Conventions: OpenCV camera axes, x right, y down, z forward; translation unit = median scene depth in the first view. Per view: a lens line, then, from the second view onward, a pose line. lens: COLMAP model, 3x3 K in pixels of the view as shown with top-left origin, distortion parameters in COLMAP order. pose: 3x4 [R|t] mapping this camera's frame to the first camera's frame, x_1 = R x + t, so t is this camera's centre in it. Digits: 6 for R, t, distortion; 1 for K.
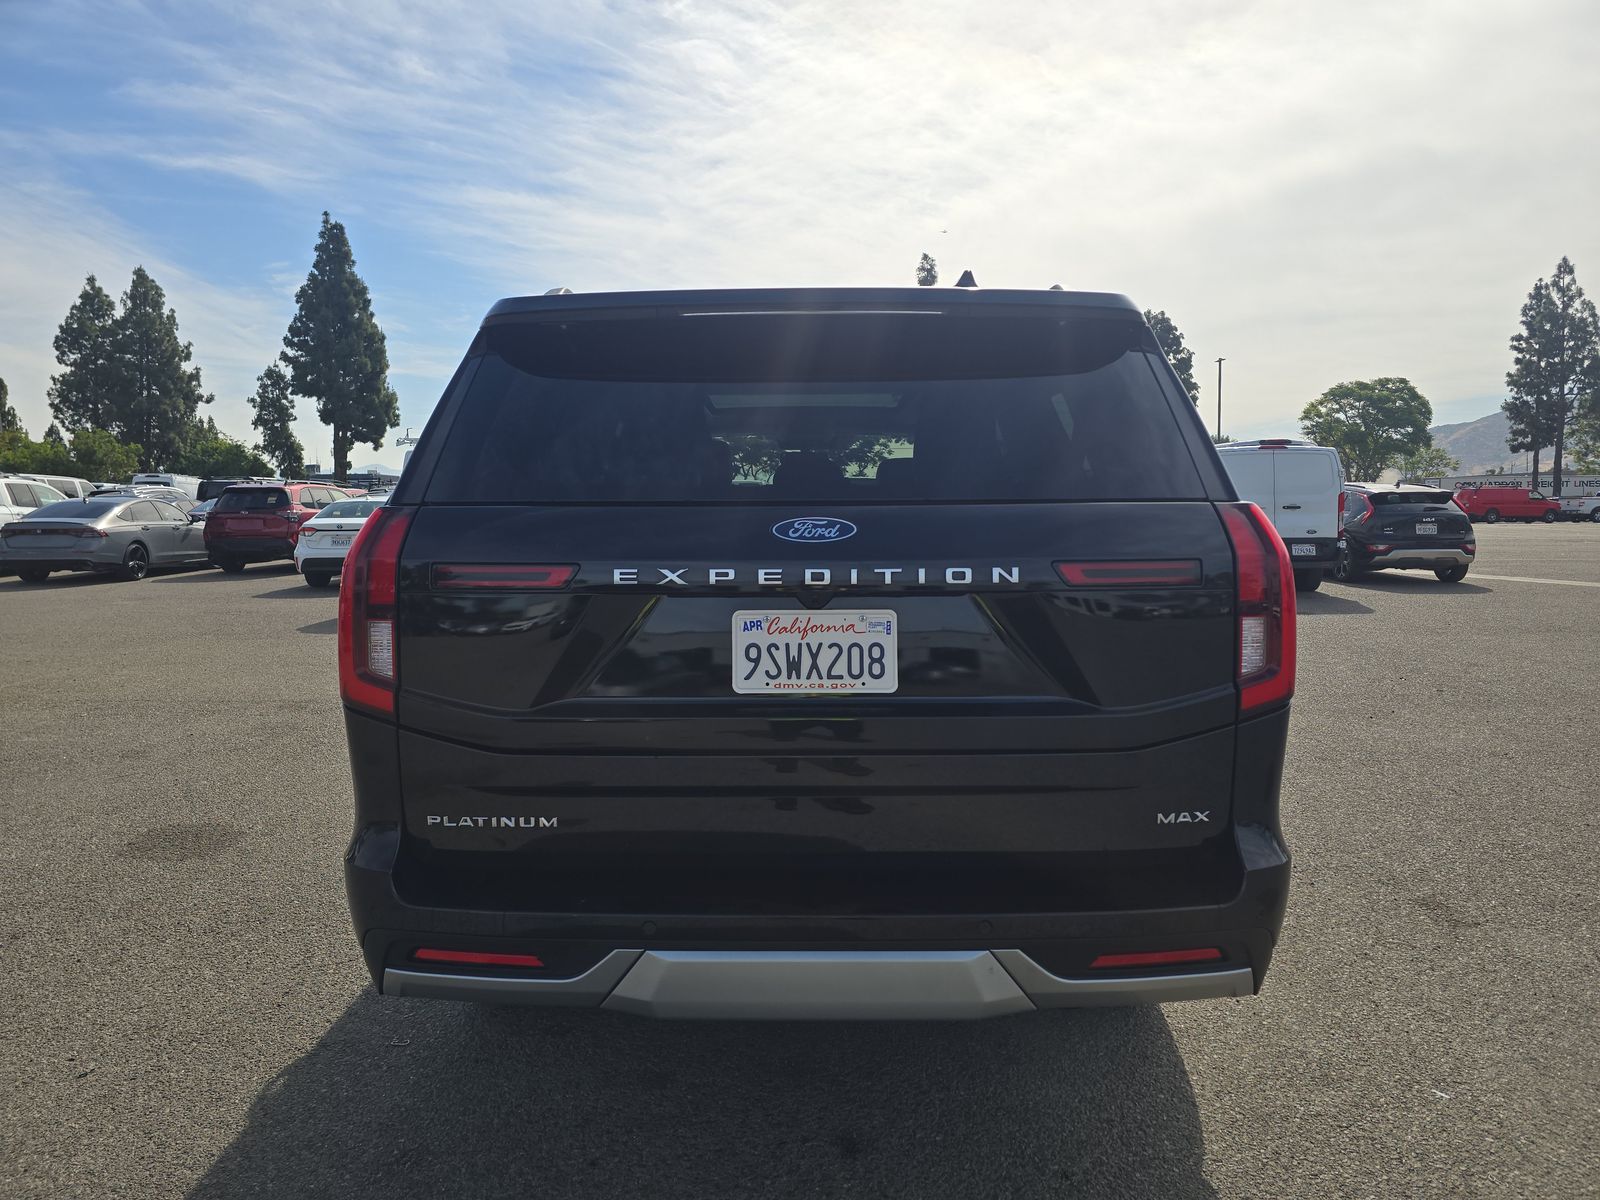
lens RADIAL K [[1078.8, 0, 795.5], [0, 1078.8, 592.7], [0, 0, 1]] dist [0.018122, -0.027293]
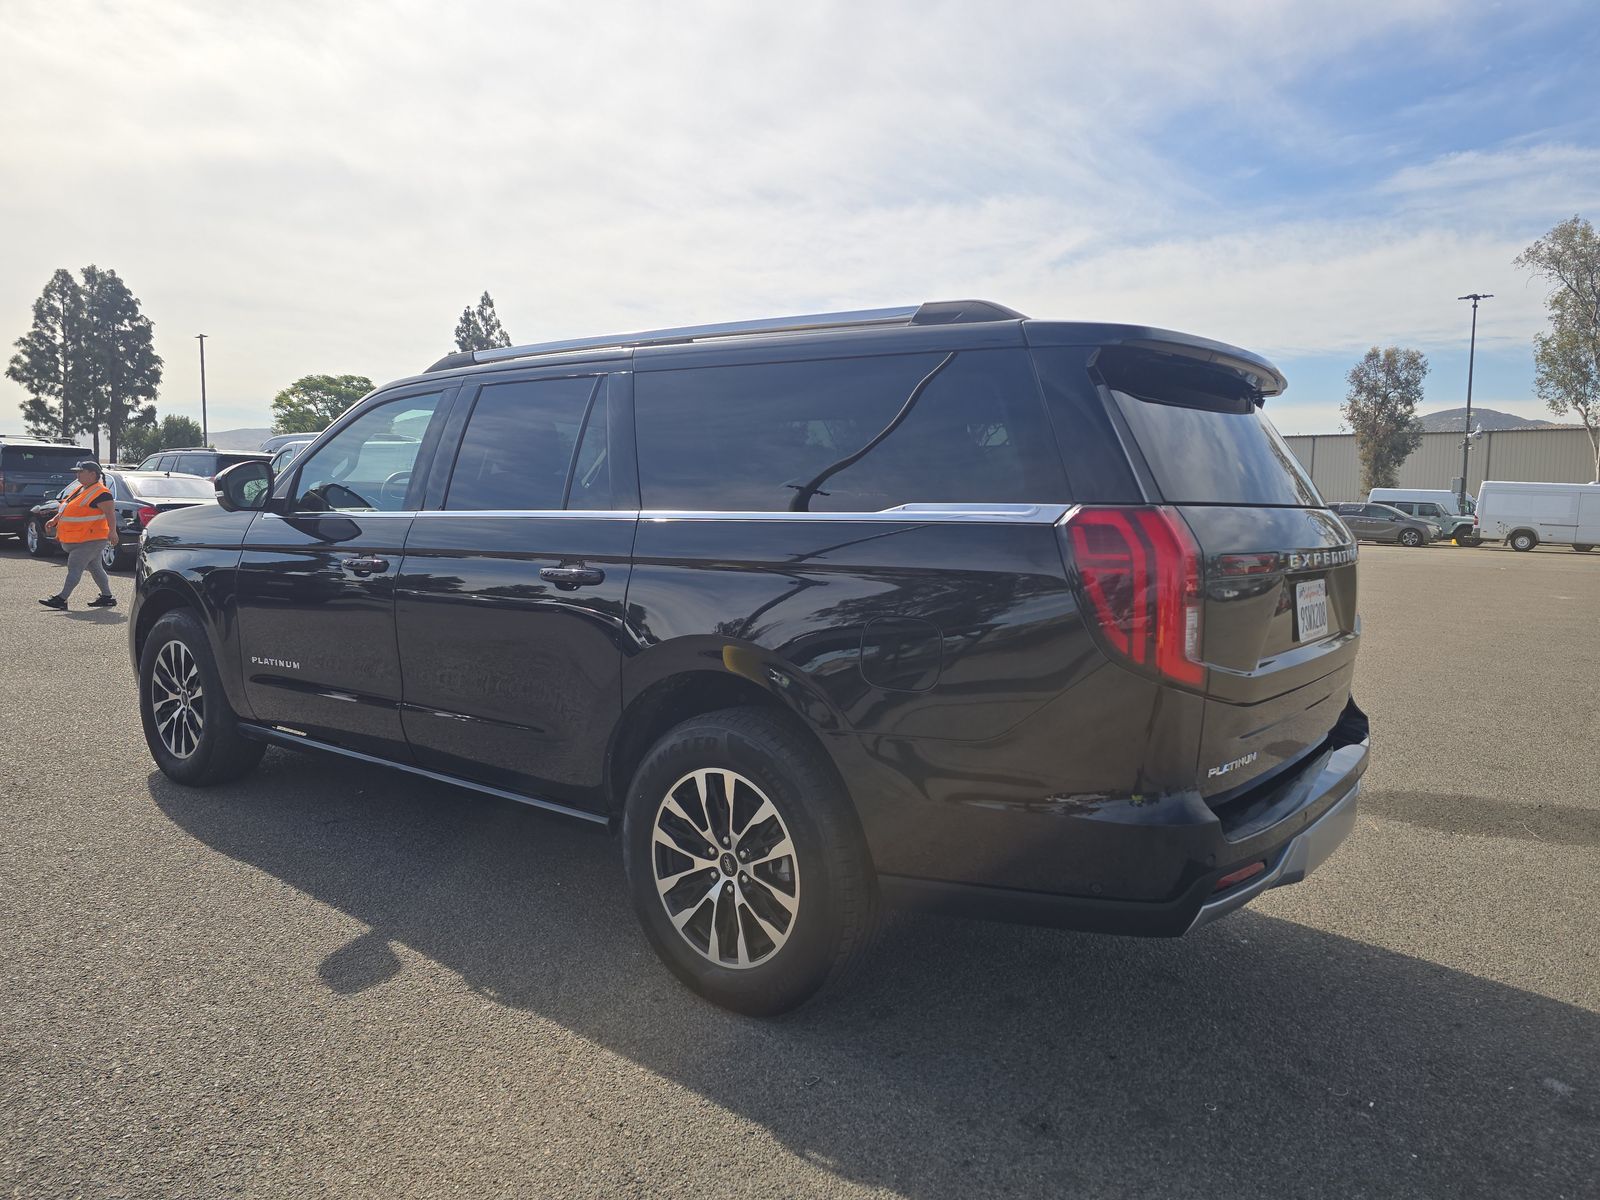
lens RADIAL K [[1078.8, 0, 796.7], [0, 1078.8, 599.7], [0, 0, 1]] dist [0.018122, -0.027293]
pose [[0.572051, -0.051983, 0.818569, -0.184699], [0.035202, 0.998626, 0.038817, -0.009268], [-0.819462, 0.006610, 0.573095, 0.071238]]
